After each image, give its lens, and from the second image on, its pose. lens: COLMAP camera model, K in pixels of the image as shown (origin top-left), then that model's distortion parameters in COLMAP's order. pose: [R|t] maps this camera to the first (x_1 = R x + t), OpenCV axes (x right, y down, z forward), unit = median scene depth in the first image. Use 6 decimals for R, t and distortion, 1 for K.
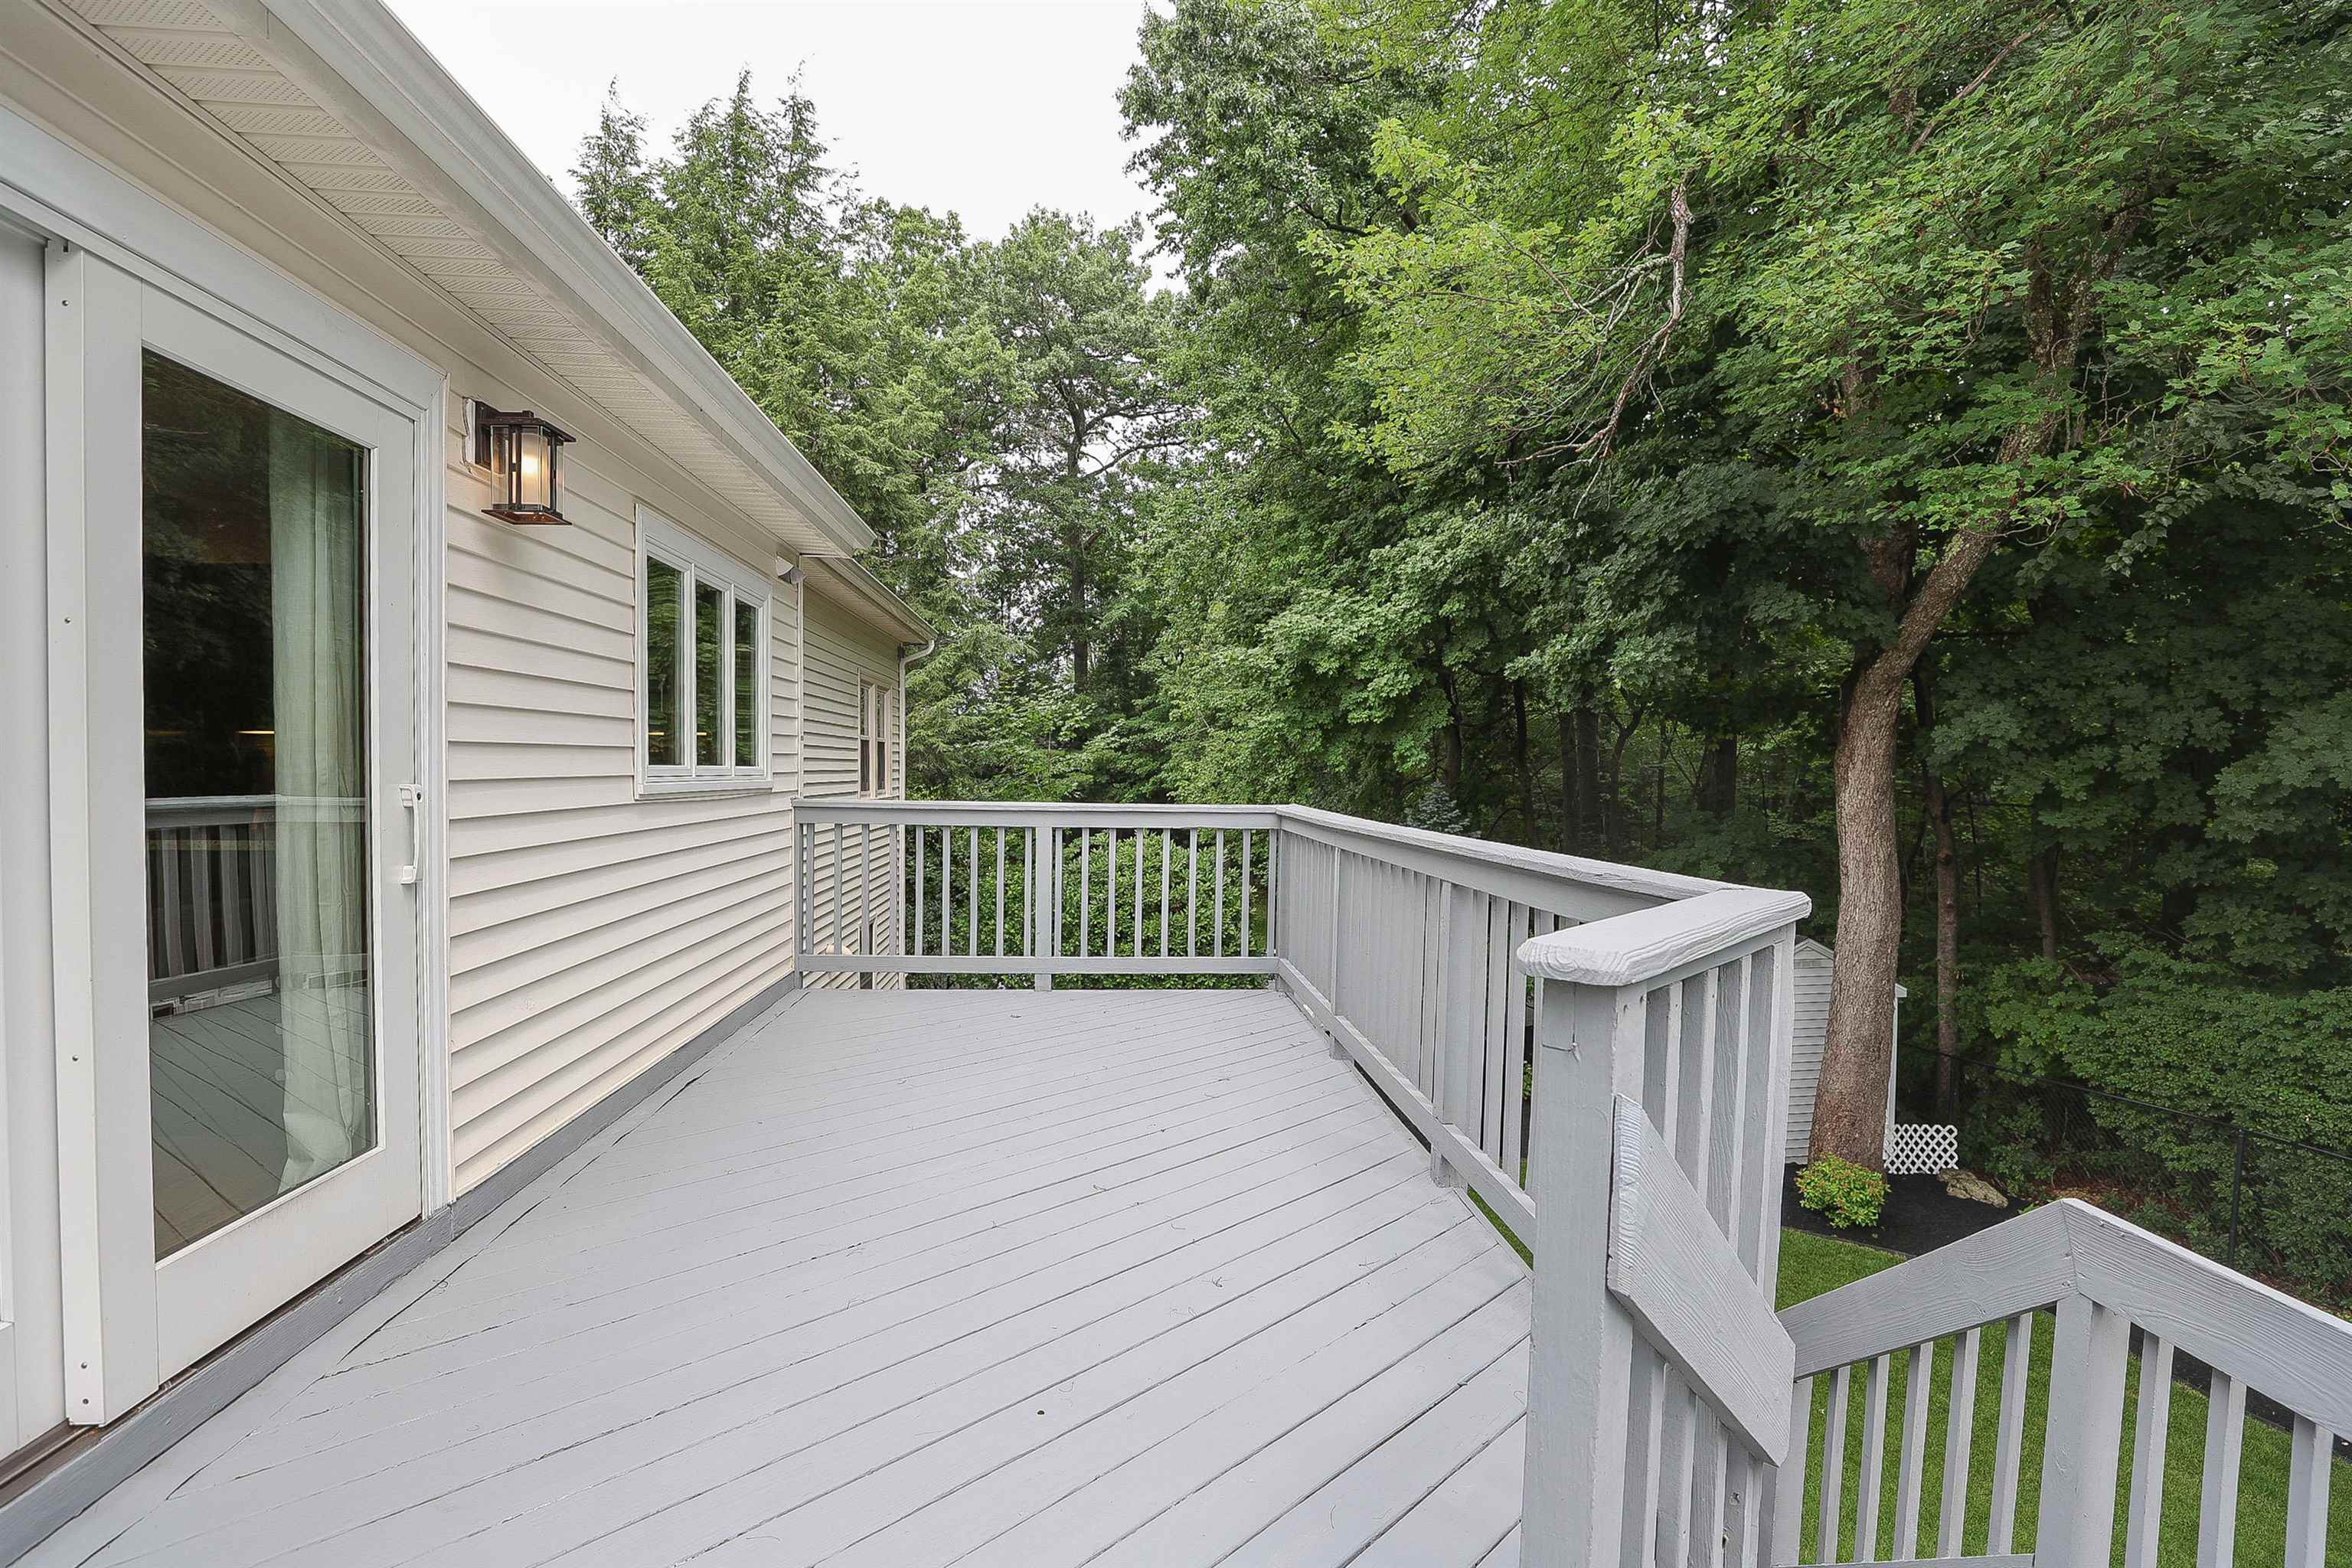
lens RADIAL K [[1112.5, 0, 1170.6], [0, 1112.5, 800.7], [0, 0, 1]] dist [-0.051353, 0.016592]
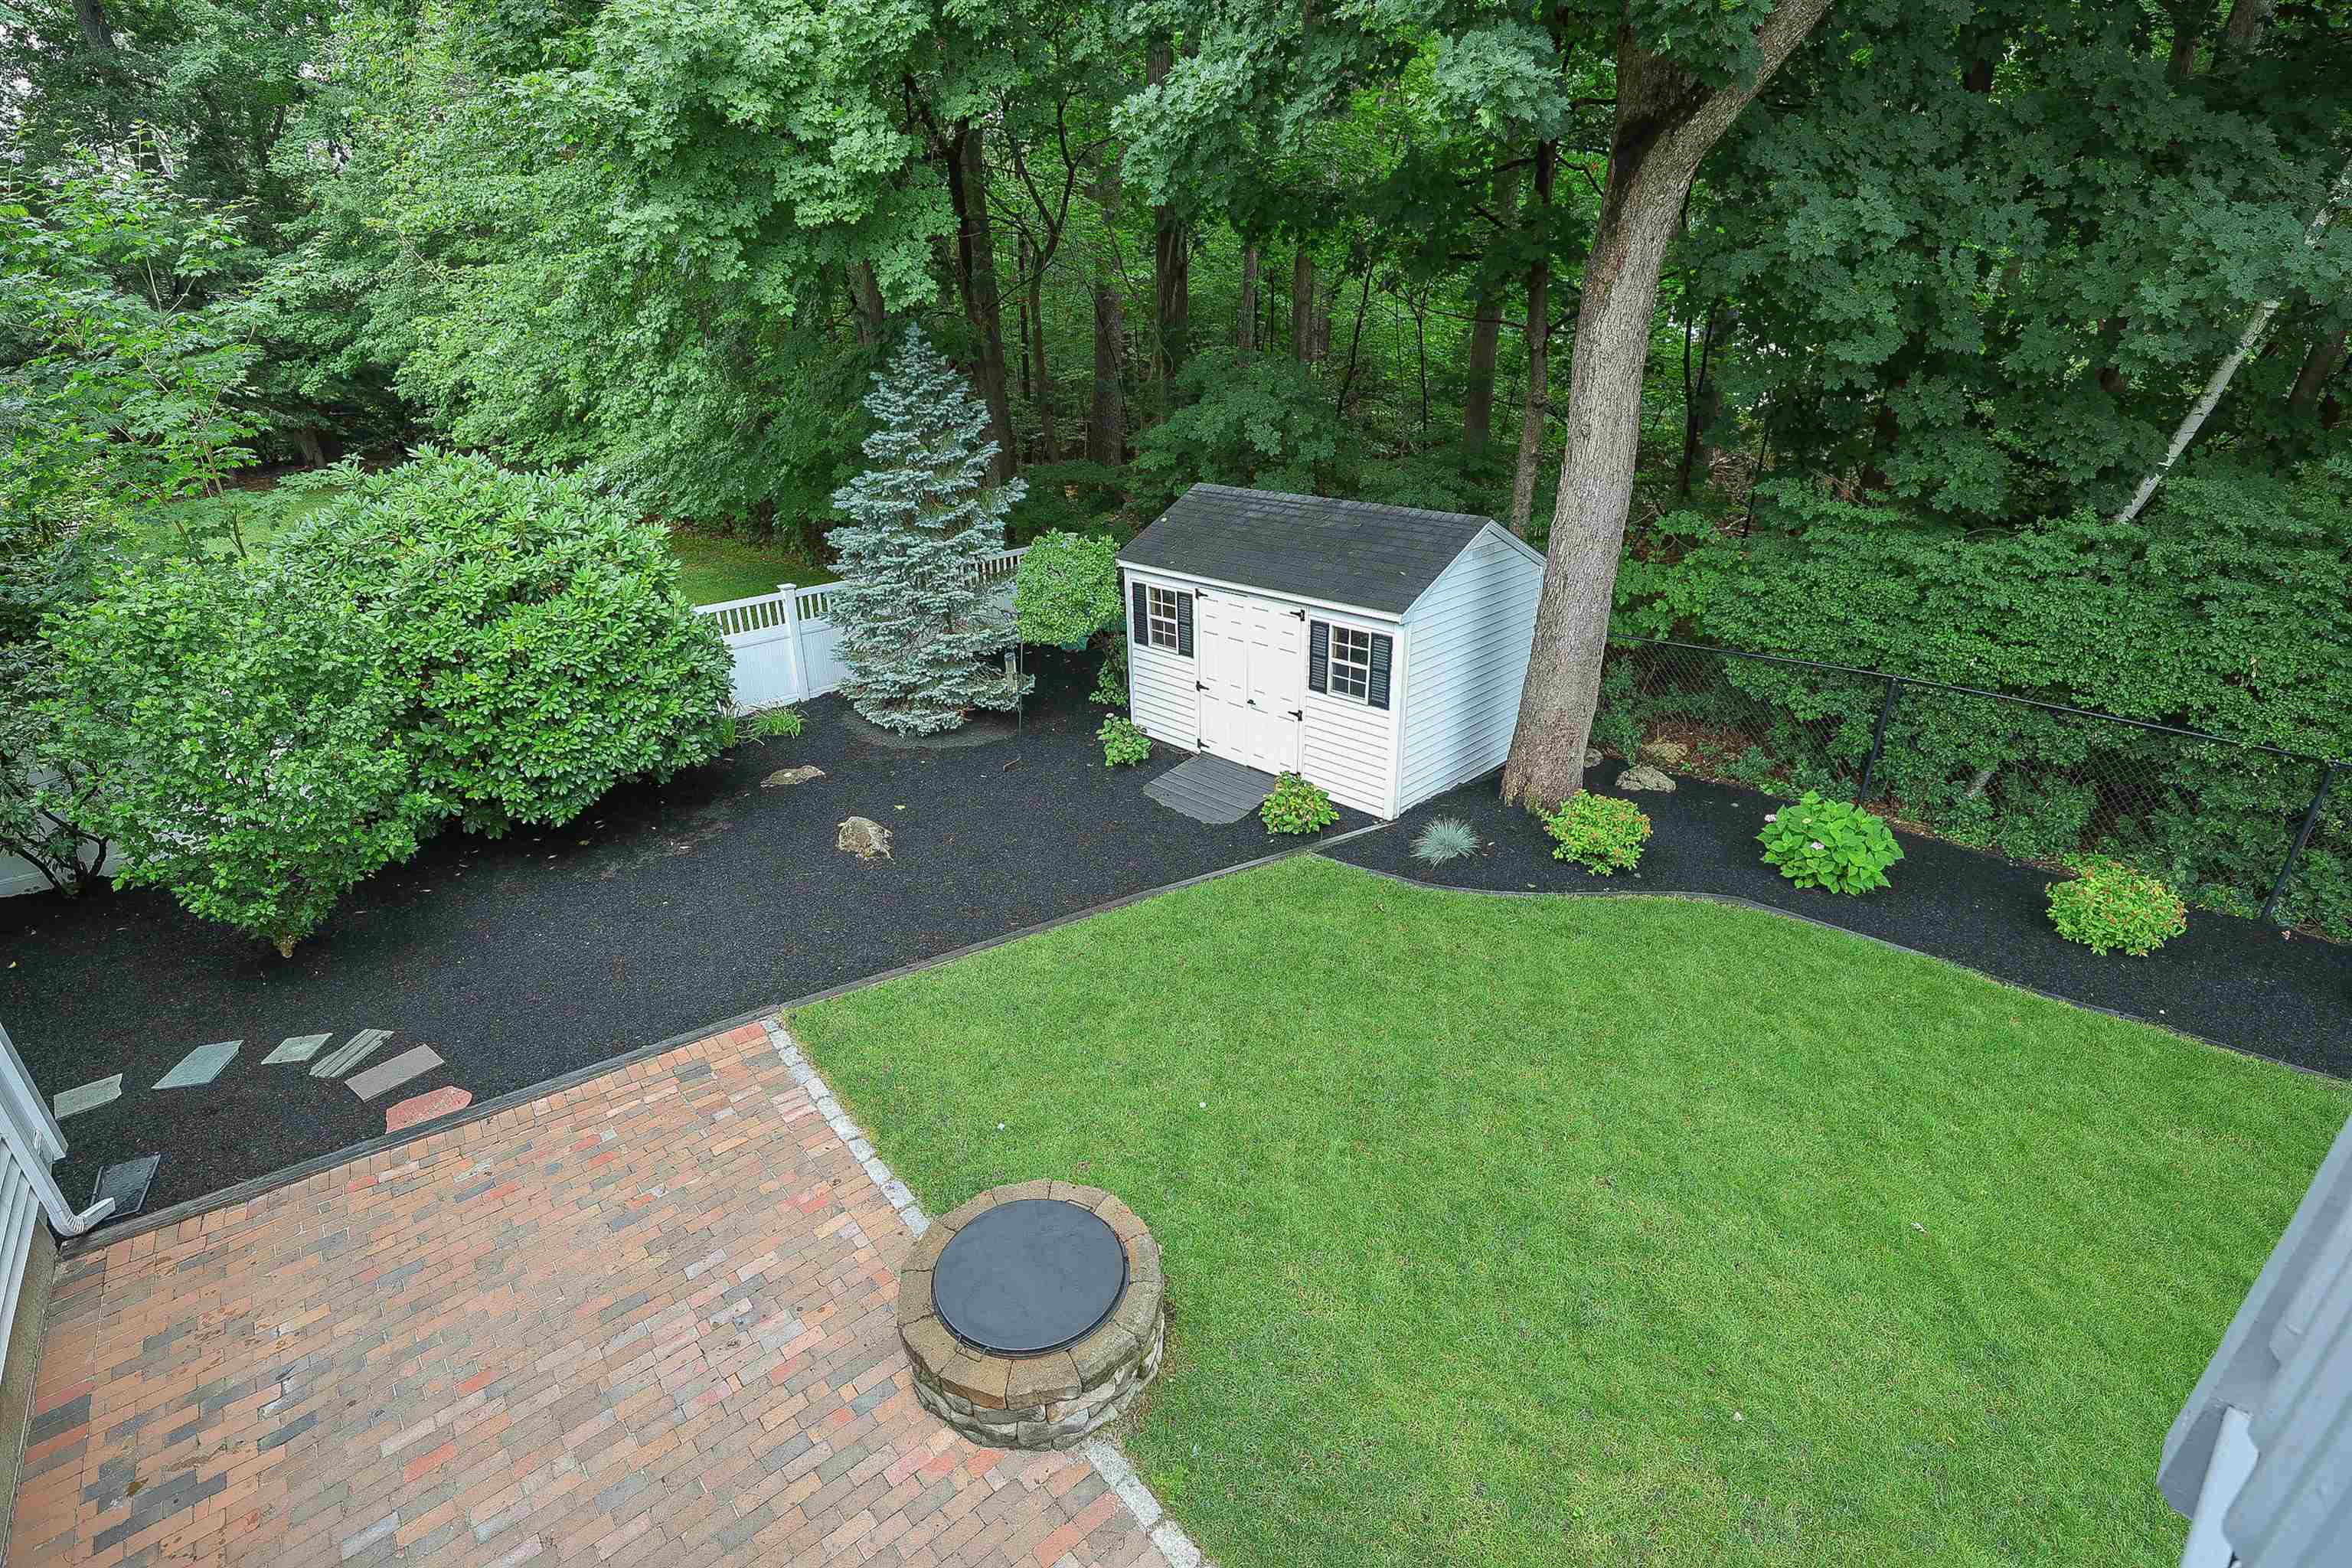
lens RADIAL K [[1076.5, 0, 1165.0], [0, 1076.5, 766.8], [0, 0, 1]] dist [-0.051192, 0.016671]
pose [[0.806898, -0.253572, 0.533495, -0.064655], [0.042429, 0.925719, 0.375824, -0.008802], [-0.589165, -0.280616, 0.757720, 0.490148]]
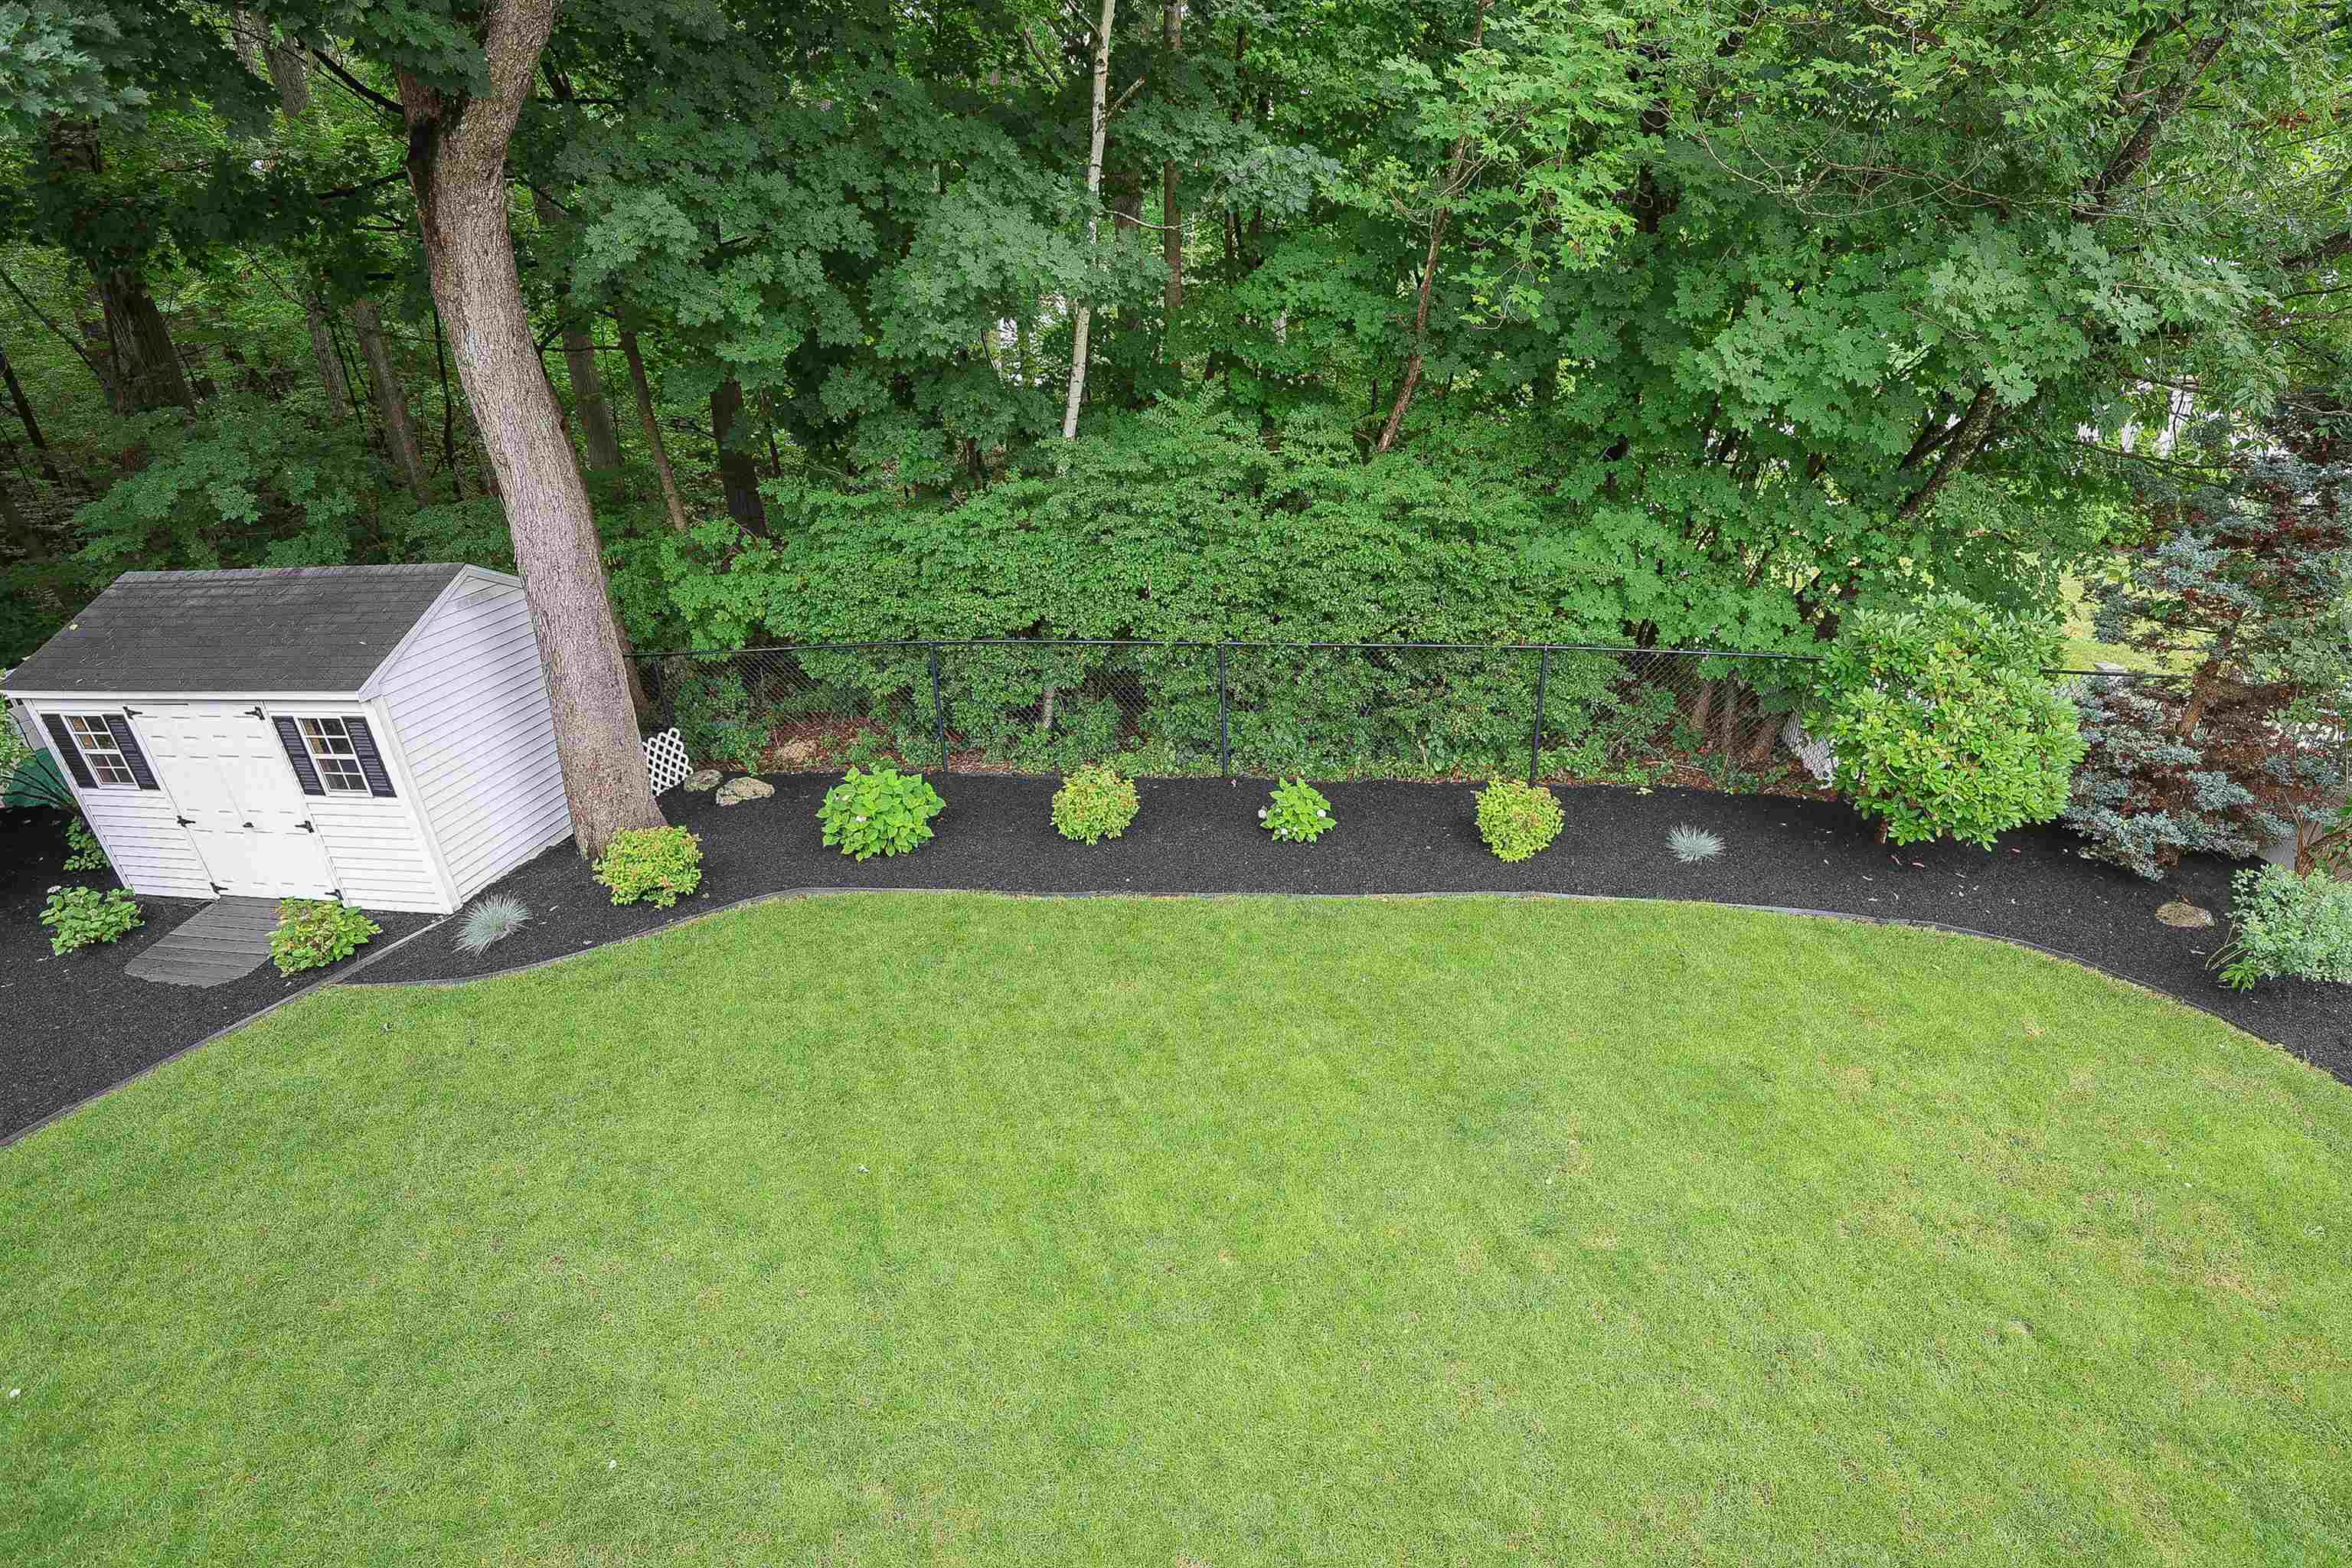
lens RADIAL K [[1068.6, 0, 1176.0], [0, 1068.6, 784.0], [0, 0, 1]] dist [-0.049554, 0.012439]
pose [[0.307893, -0.419923, 0.853737, 0.076542], [0.074475, 0.905212, 0.418383, 0.003877], [-0.948502, -0.065235, 0.309982, 0.325844]]
